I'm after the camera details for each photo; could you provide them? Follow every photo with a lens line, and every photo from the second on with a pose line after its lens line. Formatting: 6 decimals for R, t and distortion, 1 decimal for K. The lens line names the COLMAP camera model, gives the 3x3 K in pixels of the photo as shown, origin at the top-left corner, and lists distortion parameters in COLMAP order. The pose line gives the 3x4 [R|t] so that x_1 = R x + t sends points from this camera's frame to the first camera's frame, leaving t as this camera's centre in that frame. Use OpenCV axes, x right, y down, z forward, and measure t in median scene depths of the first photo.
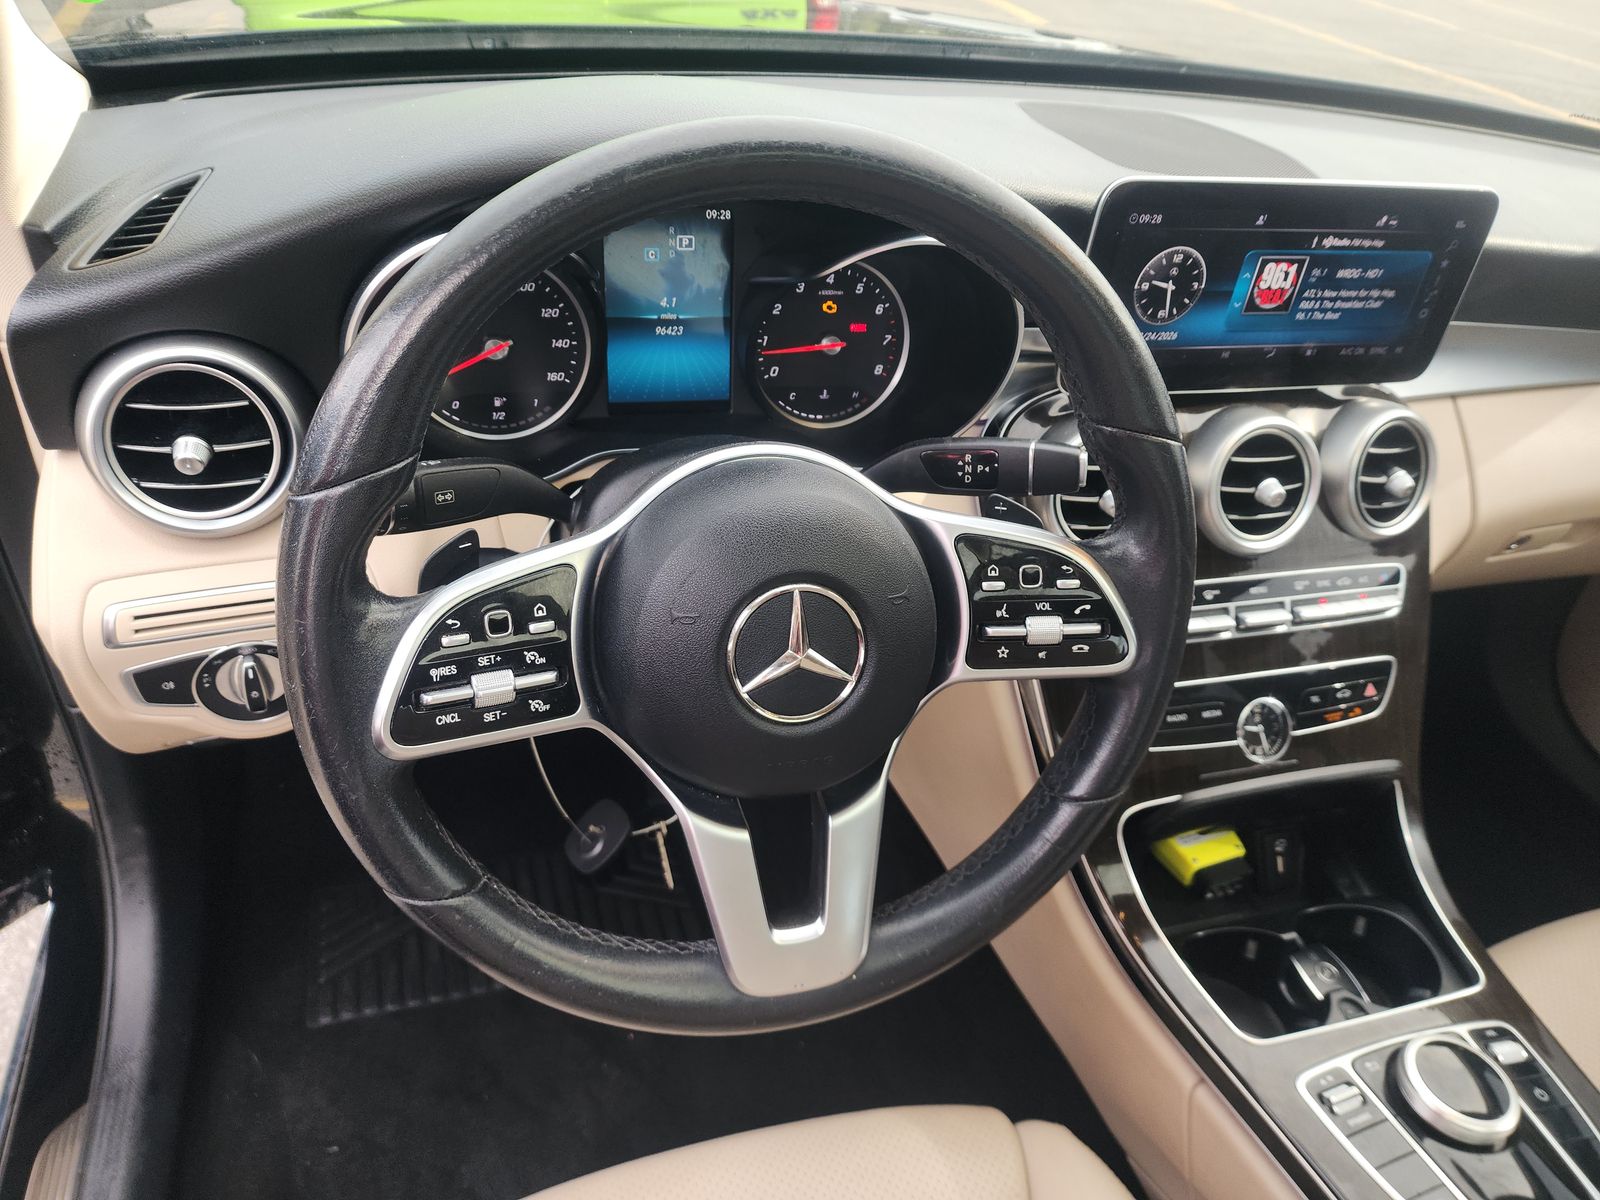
lens RADIAL K [[1085.1, 0, 796.7], [0, 1085.1, 597.9], [0, 0, 1]] dist [0.035856, -0.015599]
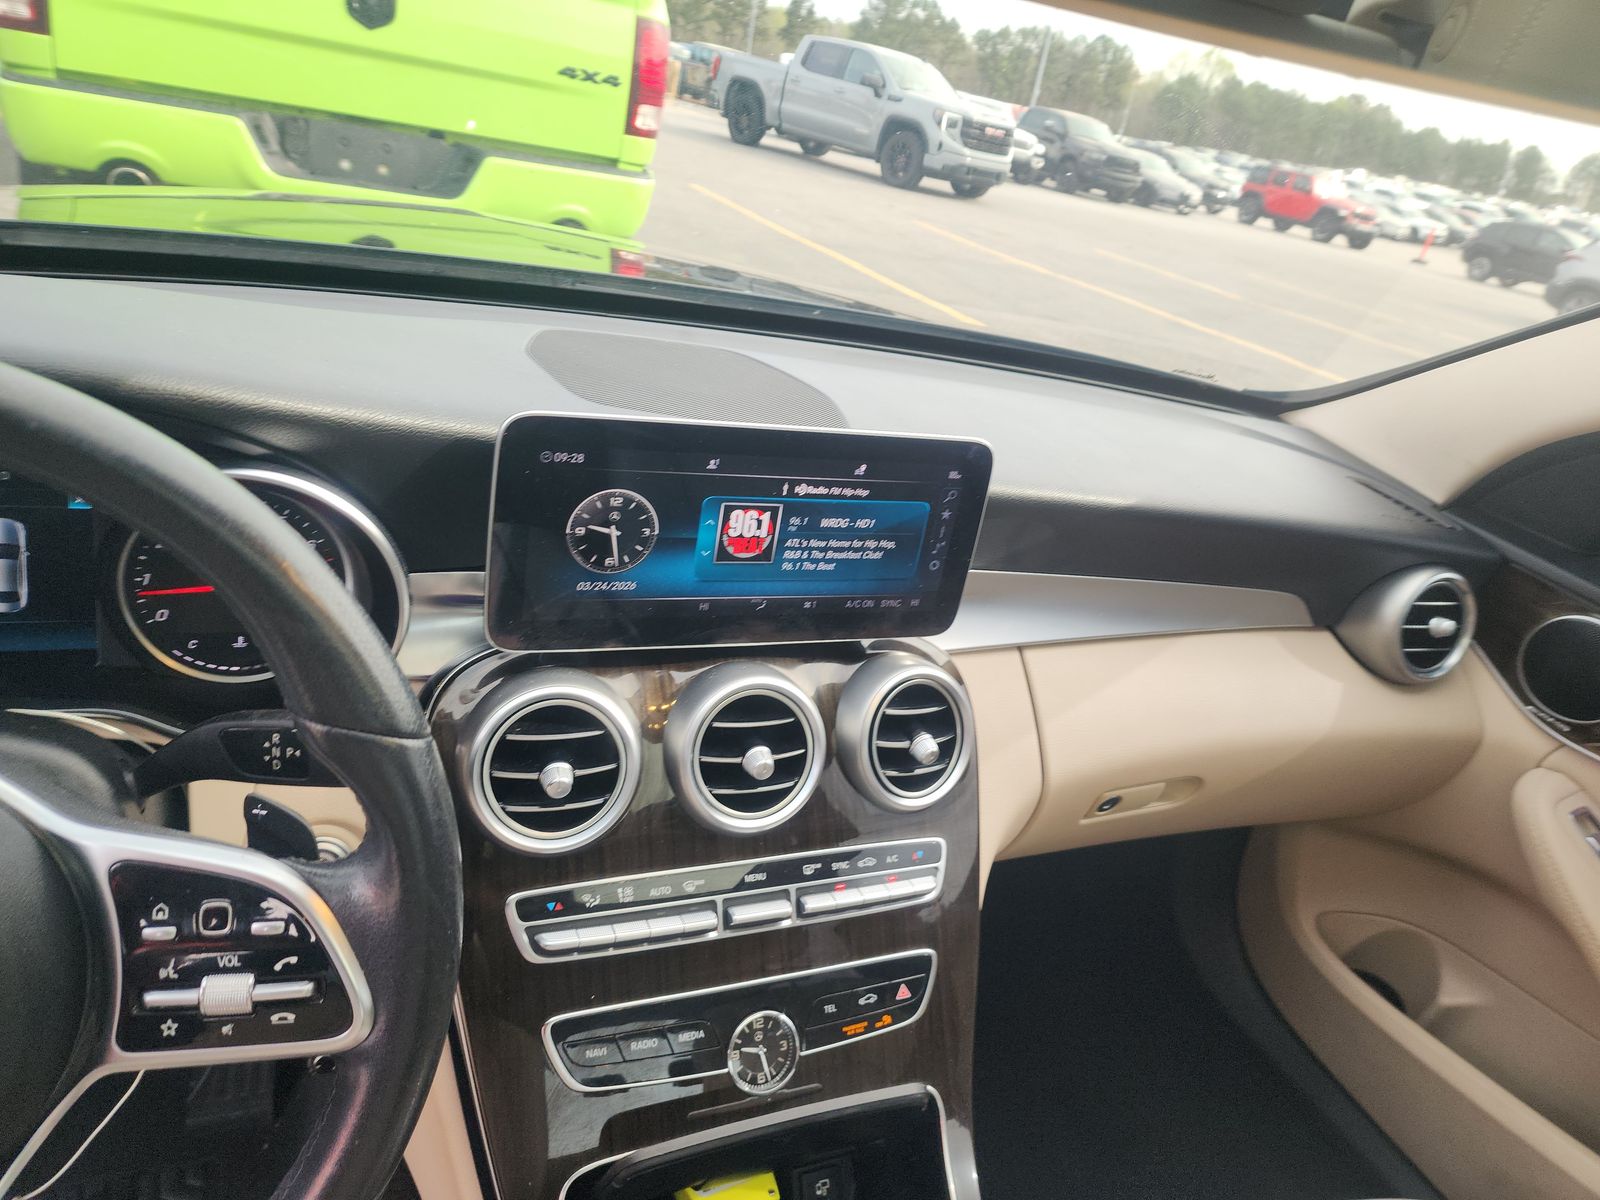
lens RADIAL K [[1085.1, 0, 806.4], [0, 1085.1, 586.4], [0, 0, 1]] dist [0.035856, -0.015599]
pose [[0.992648, 0.019023, 0.119534, 0.366812], [0.004570, 0.980977, -0.194068, -0.066679], [-0.120952, 0.193188, 0.973678, 0.127569]]
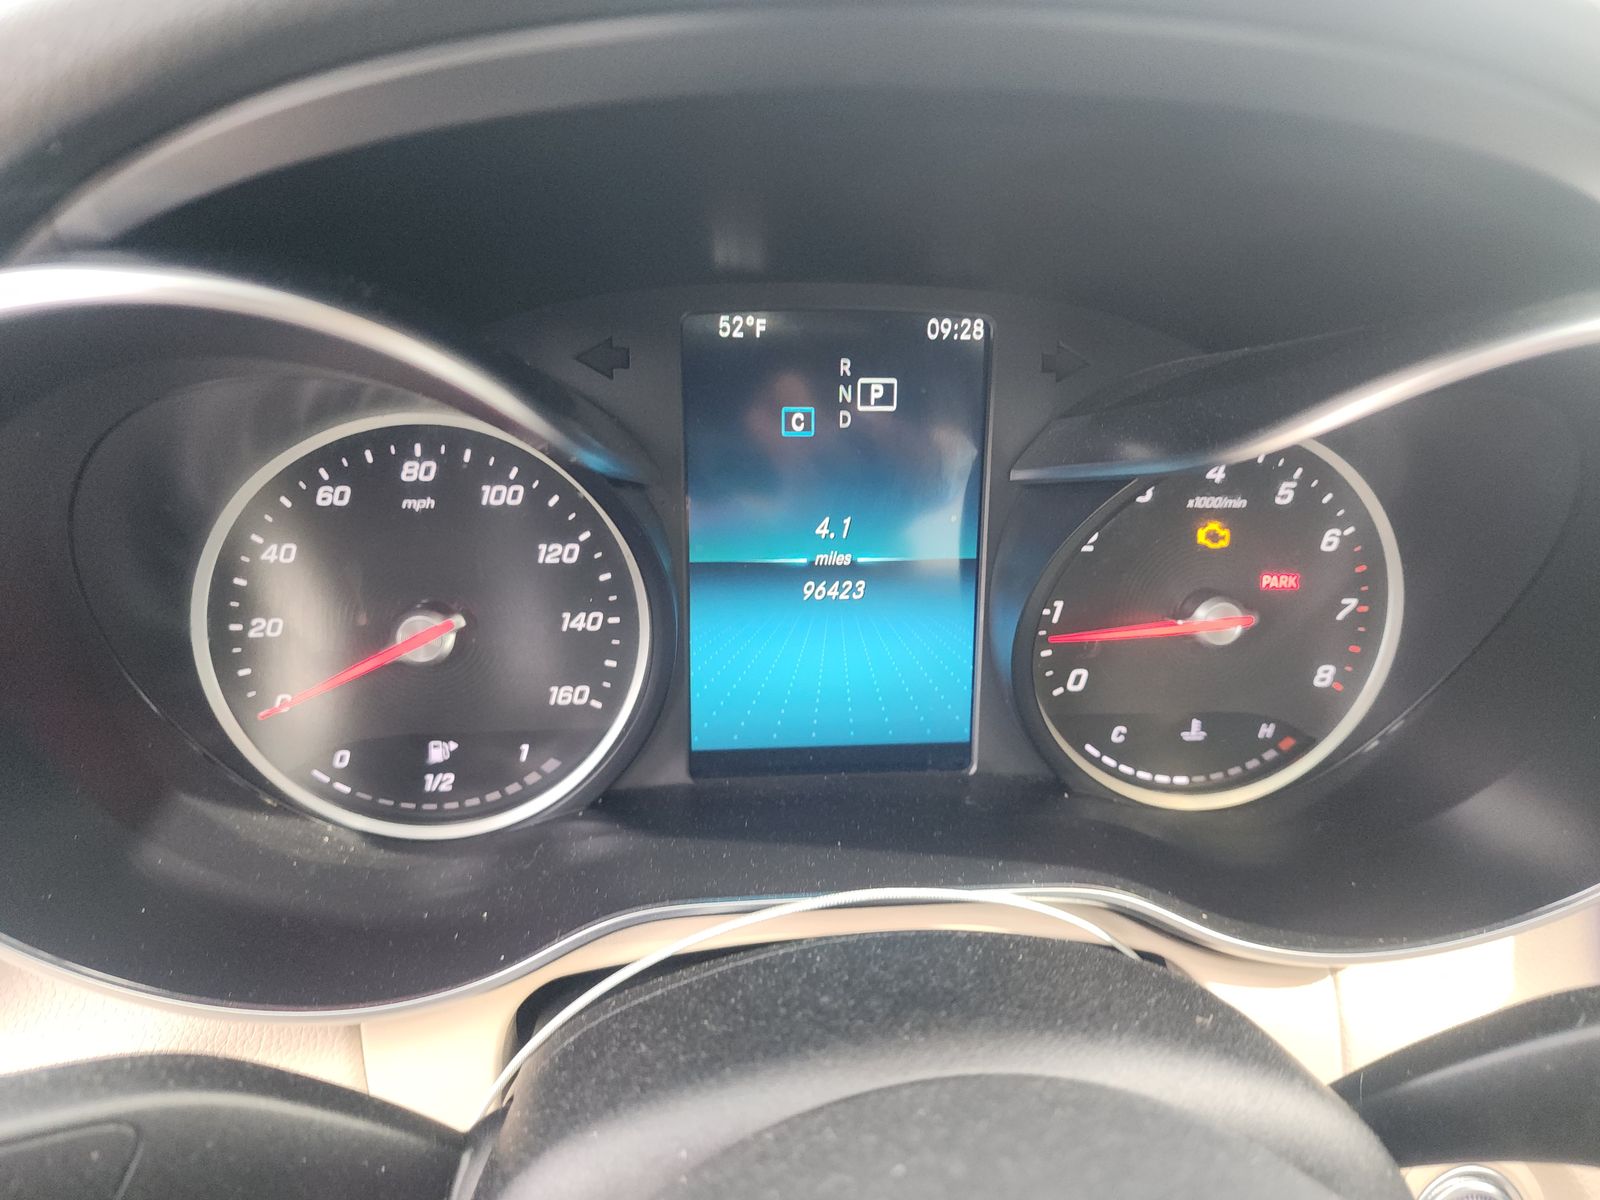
lens RADIAL K [[1085.1, 0, 797.9], [0, 1085.1, 606.9], [0, 0, 1]] dist [0.035856, -0.015599]
pose [[0.979177, 0.005177, -0.202940, -0.042111], [-0.045956, 0.979376, -0.196750, -0.147435], [0.197736, 0.201980, 0.959221, 0.560271]]
